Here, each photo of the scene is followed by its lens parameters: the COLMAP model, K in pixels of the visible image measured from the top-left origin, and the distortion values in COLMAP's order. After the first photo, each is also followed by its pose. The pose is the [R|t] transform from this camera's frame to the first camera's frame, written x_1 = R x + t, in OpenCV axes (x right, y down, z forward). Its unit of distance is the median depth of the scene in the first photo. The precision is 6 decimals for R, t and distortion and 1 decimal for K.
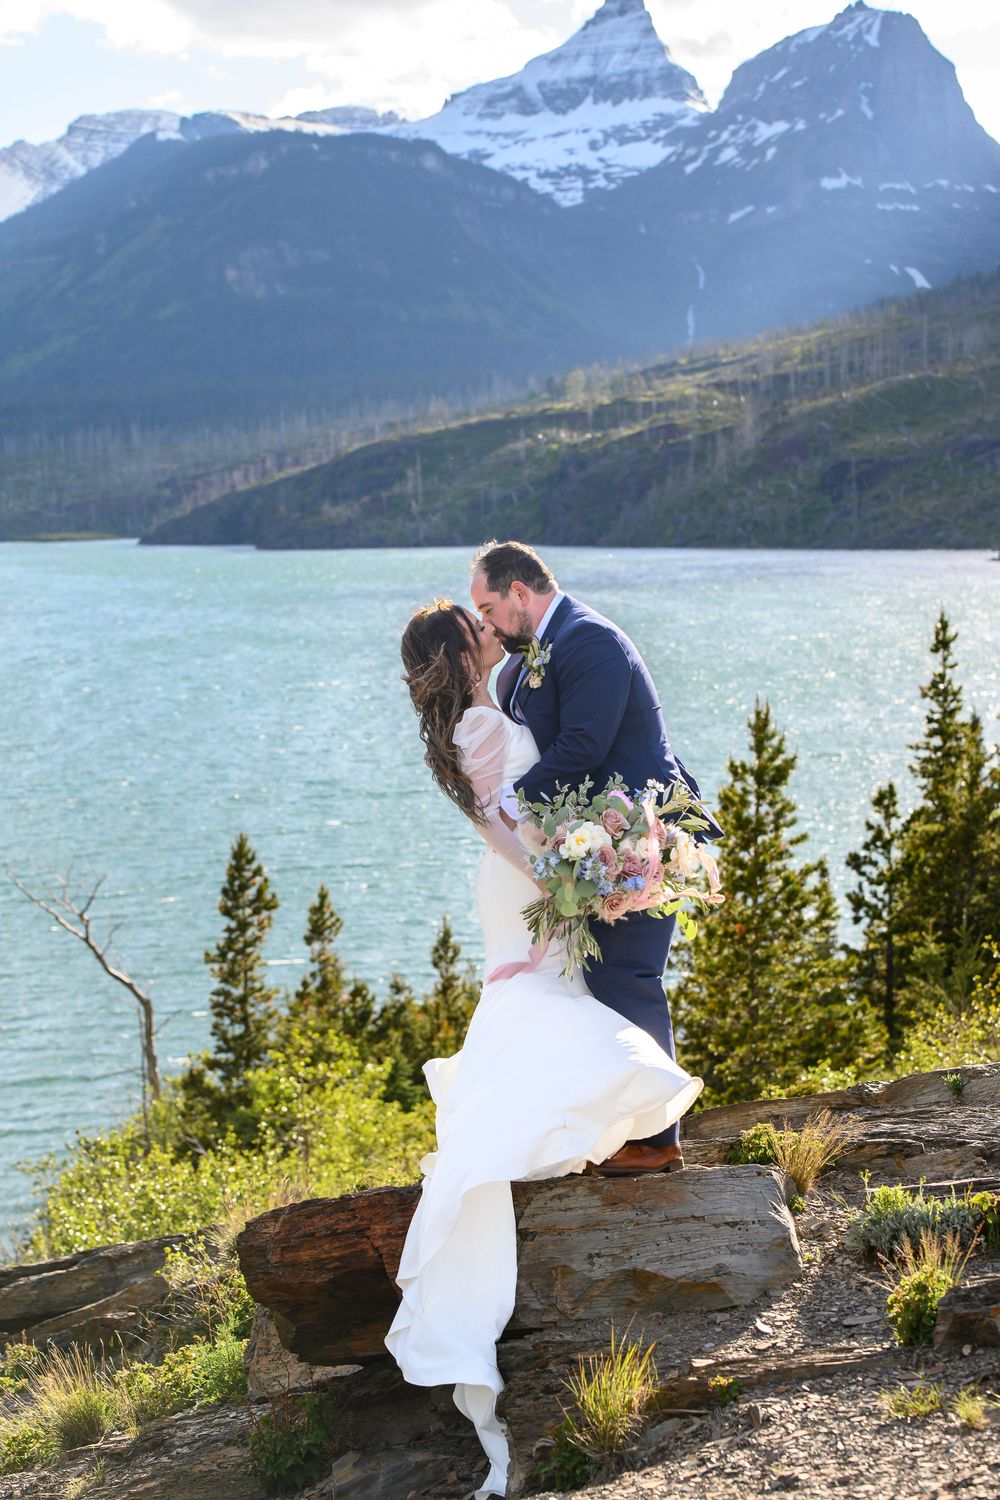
lens RADIAL K [[3755.9, 0, 504.6], [0, 3755.9, 749.1], [0, 0, 1]] dist [-0.093129, 0.000000]
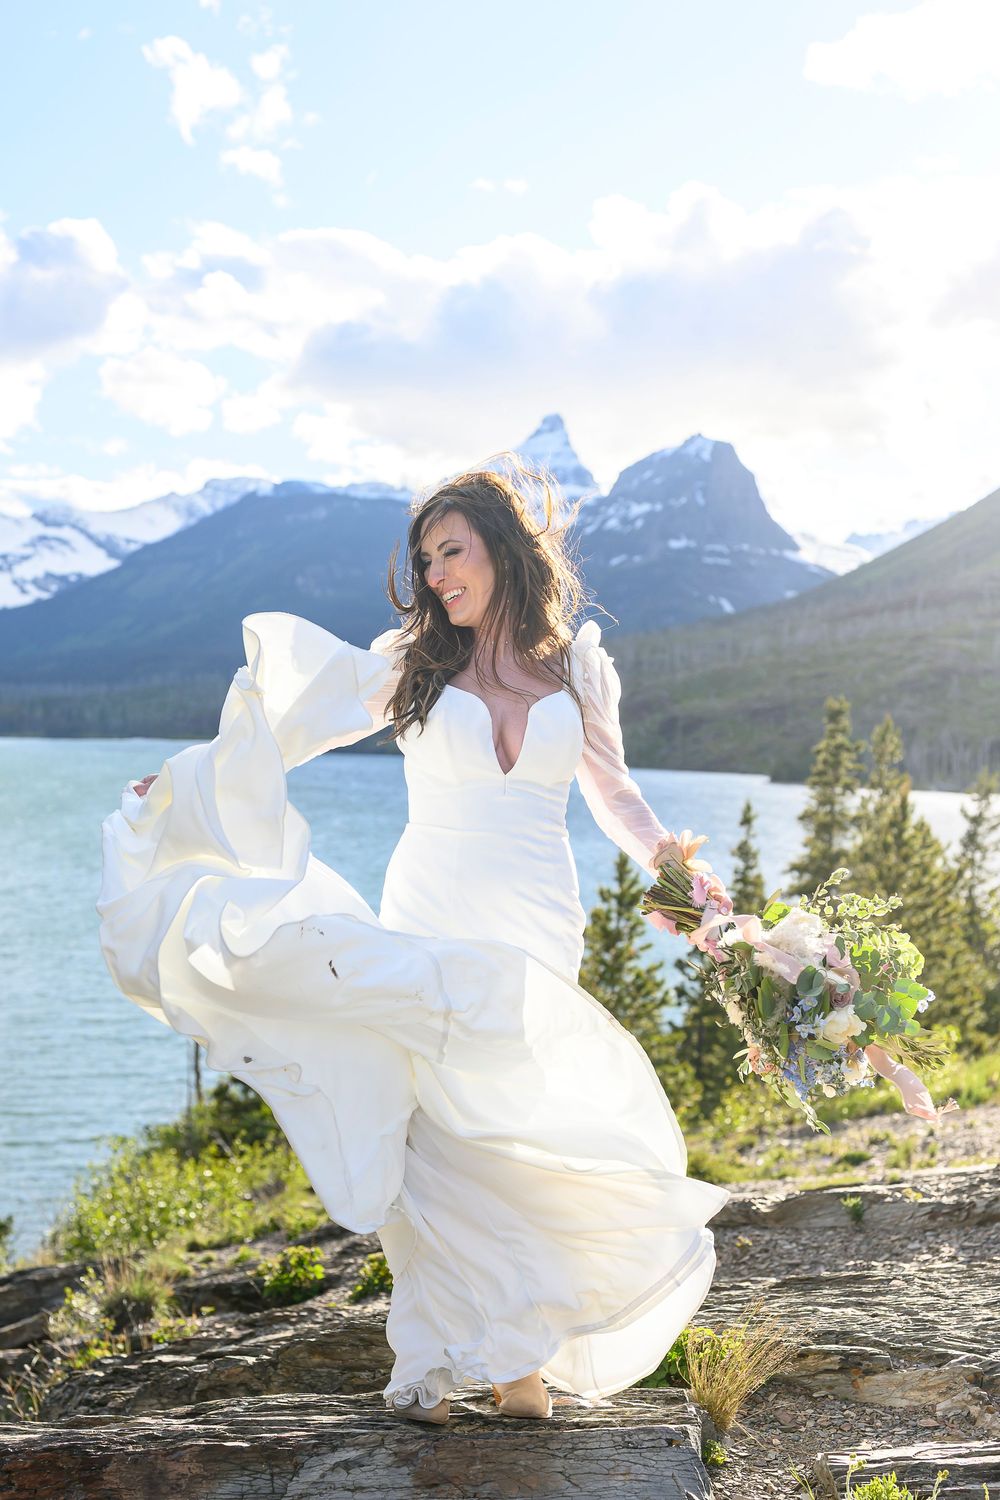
lens RADIAL K [[2261.9, 0, 486.3], [0, 2261.9, 825.5], [0, 0, 1]] dist [0.000489, 0.000000]
pose [[0.998529, 0.053029, 0.011304, 0.005078], [-0.052693, 0.998212, -0.028214, 0.004283], [-0.012780, 0.027577, 0.999538, 0.113878]]
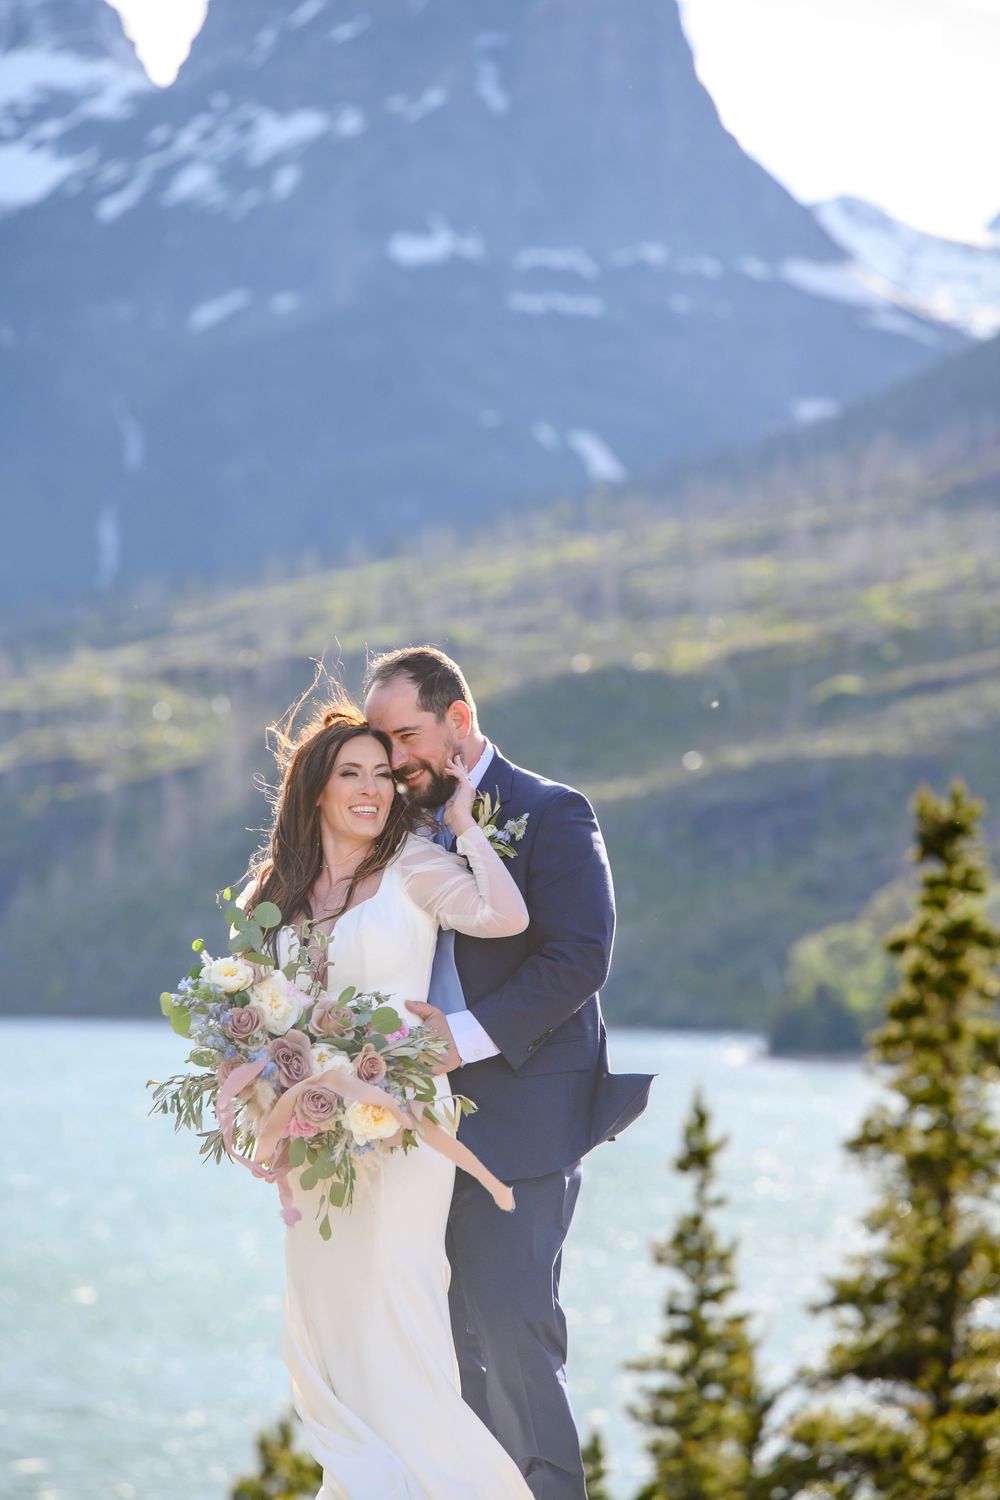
lens RADIAL K [[8348.9, 0, 501.5], [0, 8348.9, 747.8], [0, 0, 1]] dist [1.364994, 0.000000]
pose [[0.994634, 0.019670, 0.101565, -0.024035], [-0.010457, 0.995846, -0.090452, 0.018935], [-0.102922, 0.088905, 0.990708, -0.113276]]
